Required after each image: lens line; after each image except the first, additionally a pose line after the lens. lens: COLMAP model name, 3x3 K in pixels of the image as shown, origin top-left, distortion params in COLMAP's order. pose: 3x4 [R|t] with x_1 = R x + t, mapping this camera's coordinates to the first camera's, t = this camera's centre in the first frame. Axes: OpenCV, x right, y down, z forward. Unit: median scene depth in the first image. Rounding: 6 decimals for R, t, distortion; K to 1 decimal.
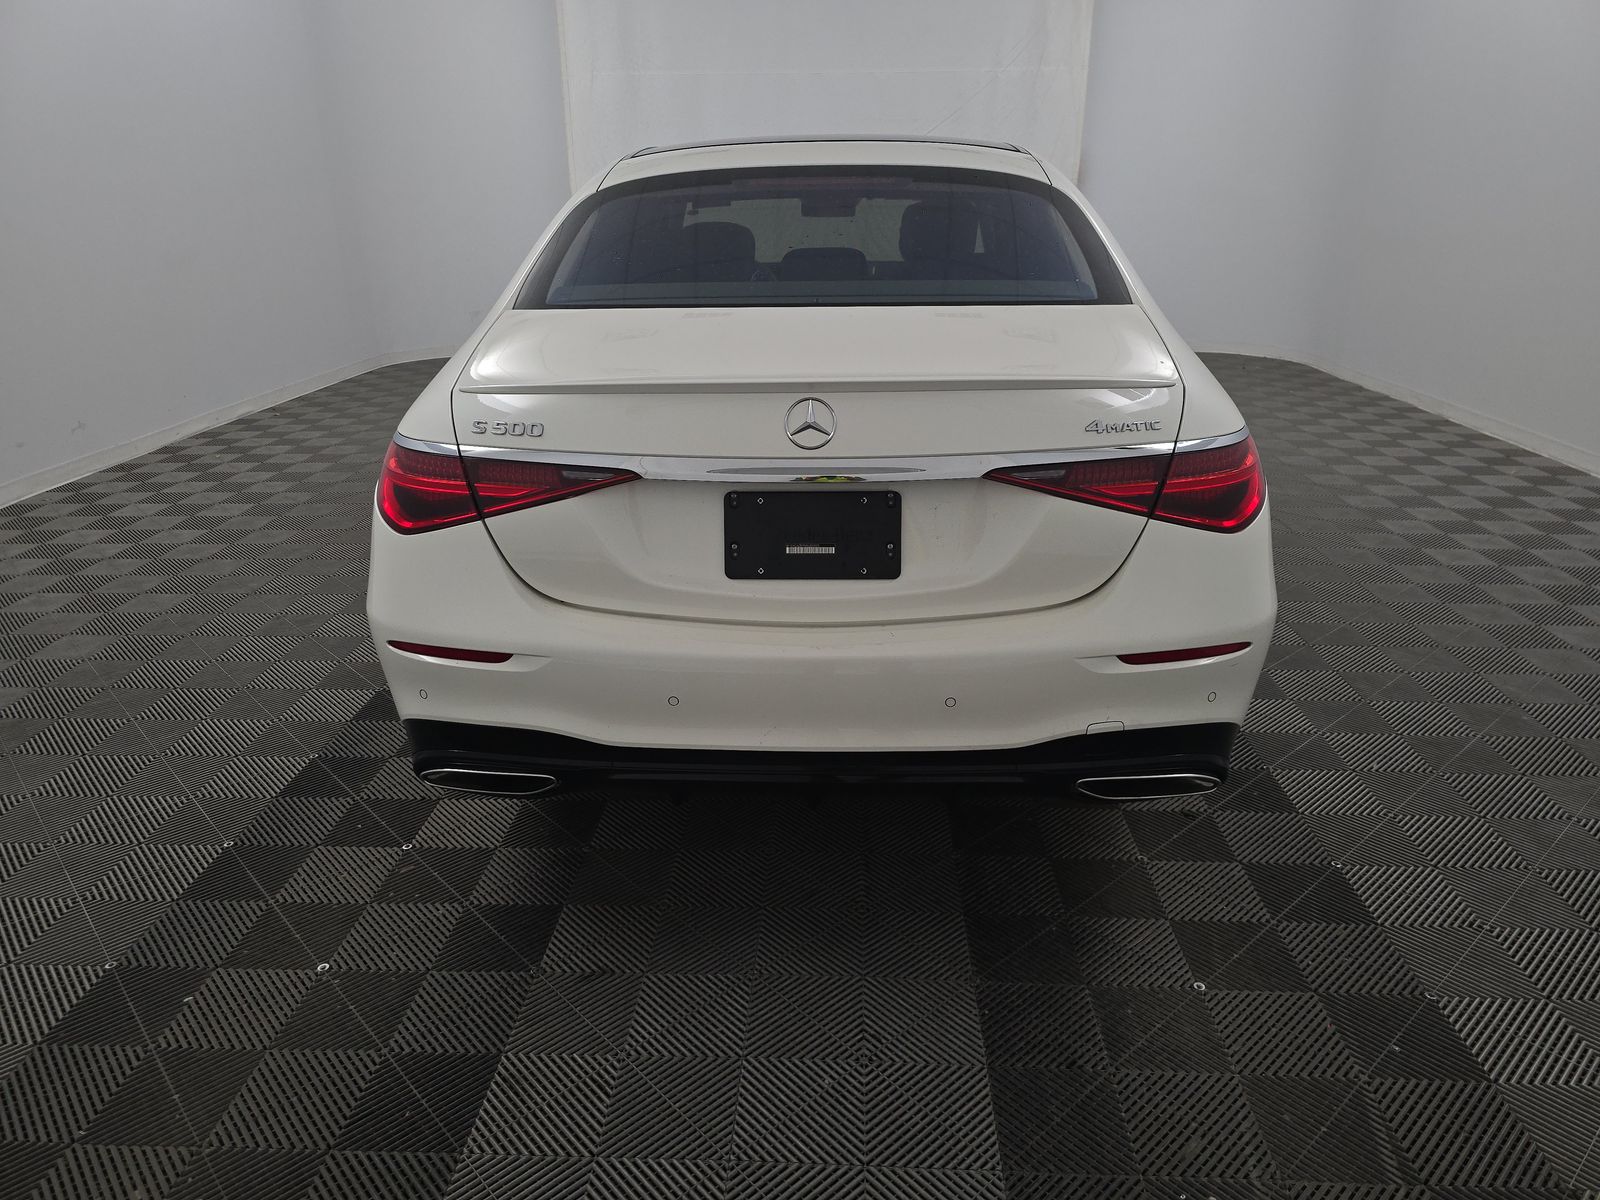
lens RADIAL K [[1079.4, 0, 809.4], [0, 1079.4, 599.6], [0, 0, 1]] dist [0.051810, -0.002665]
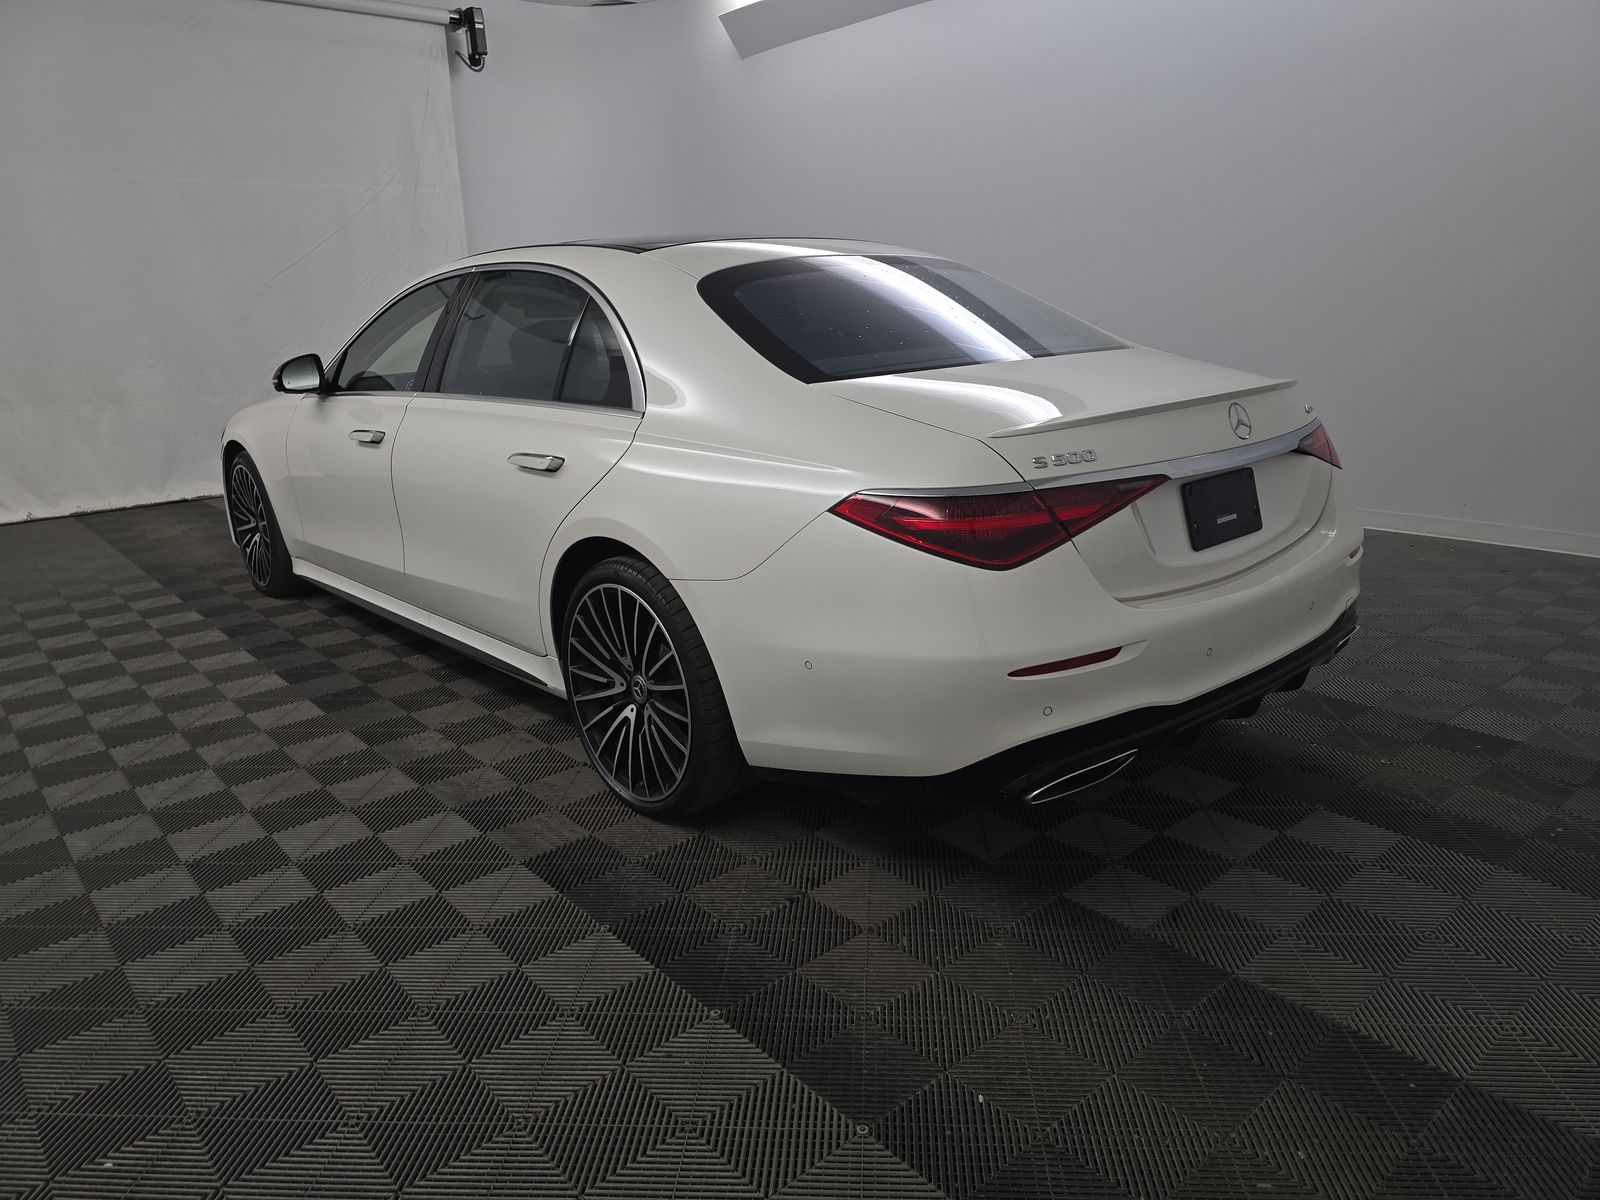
lens RADIAL K [[1041.0, 0, 801.5], [0, 1041.0, 642.0], [0, 0, 1]] dist [0.040844, -0.000572]
pose [[0.726422, -0.228774, 0.648054, -1.249315], [0.263546, 0.963608, 0.044754, -0.095205], [-0.634708, 0.138282, 0.760279, 0.372628]]
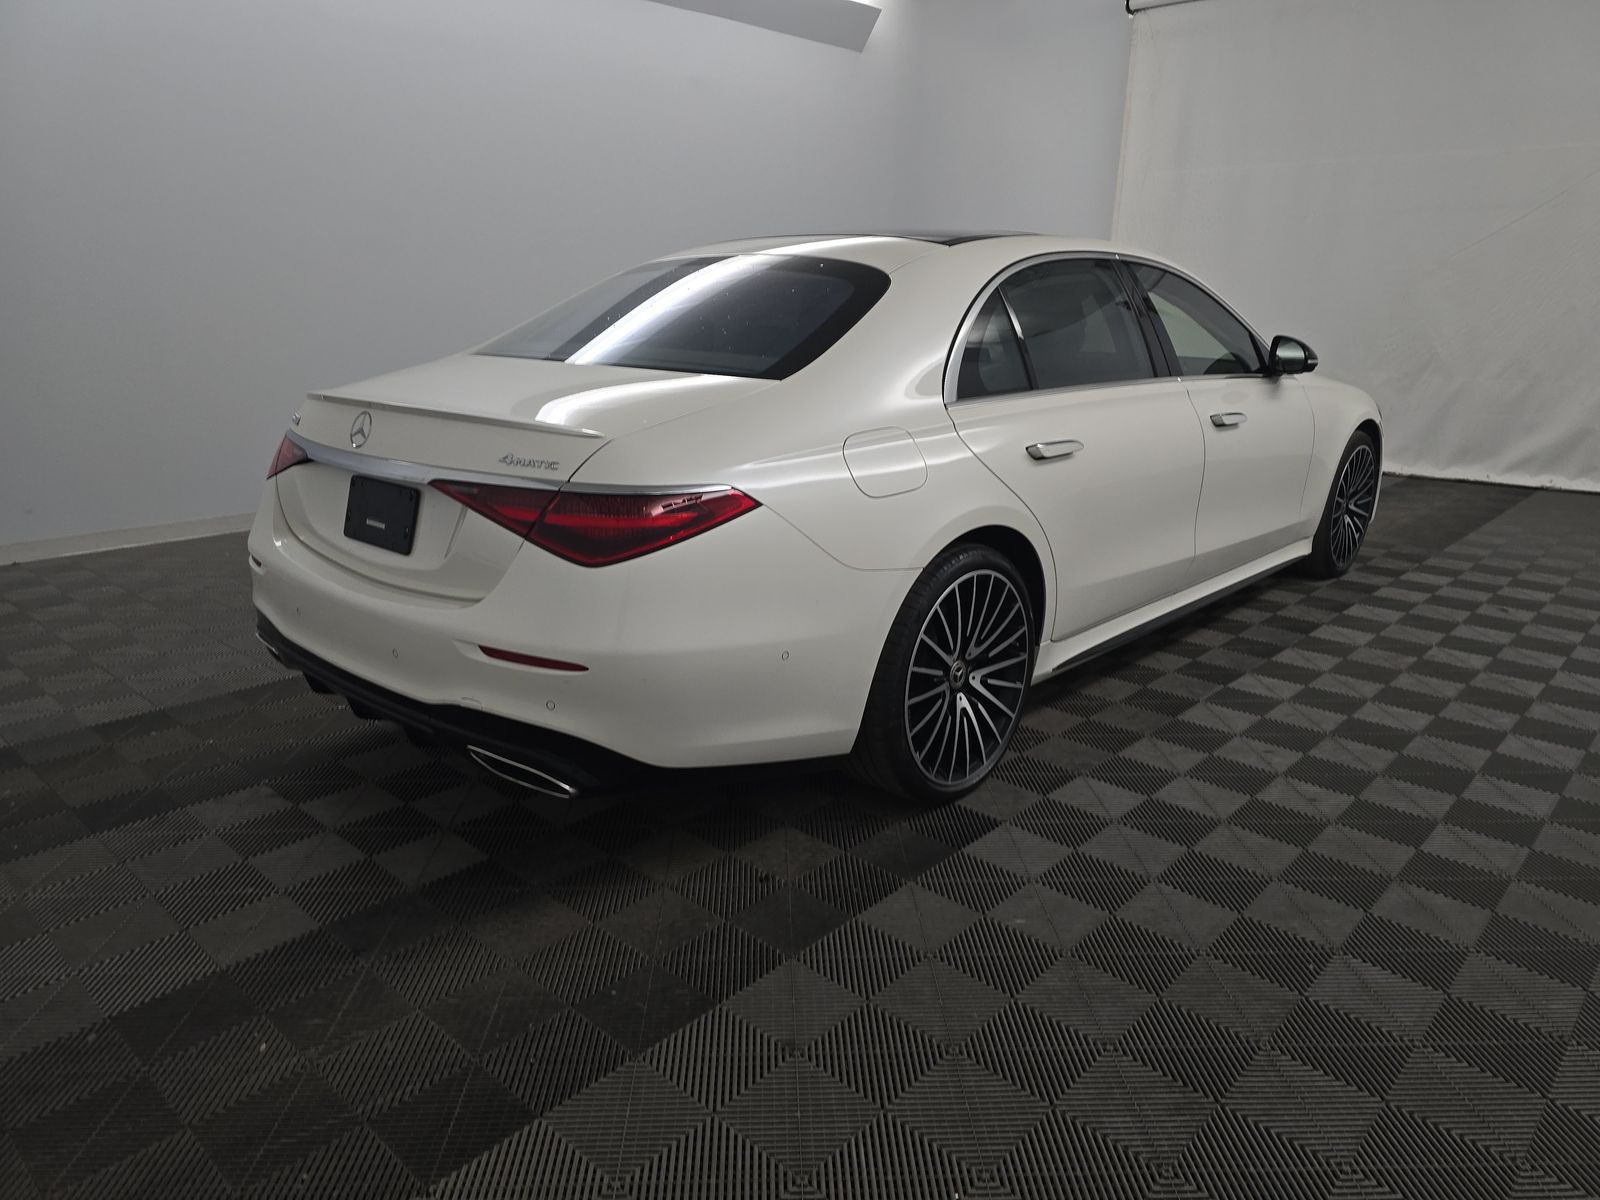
lens RADIAL K [[1079.4, 0, 809.4], [0, 1079.4, 599.6], [0, 0, 1]] dist [0.051810, -0.002665]
pose [[0.766758, 0.193074, -0.612214, 1.284137], [-0.240873, 0.970547, 0.004404, -0.091226], [0.595032, 0.144089, 0.790680, 0.253564]]
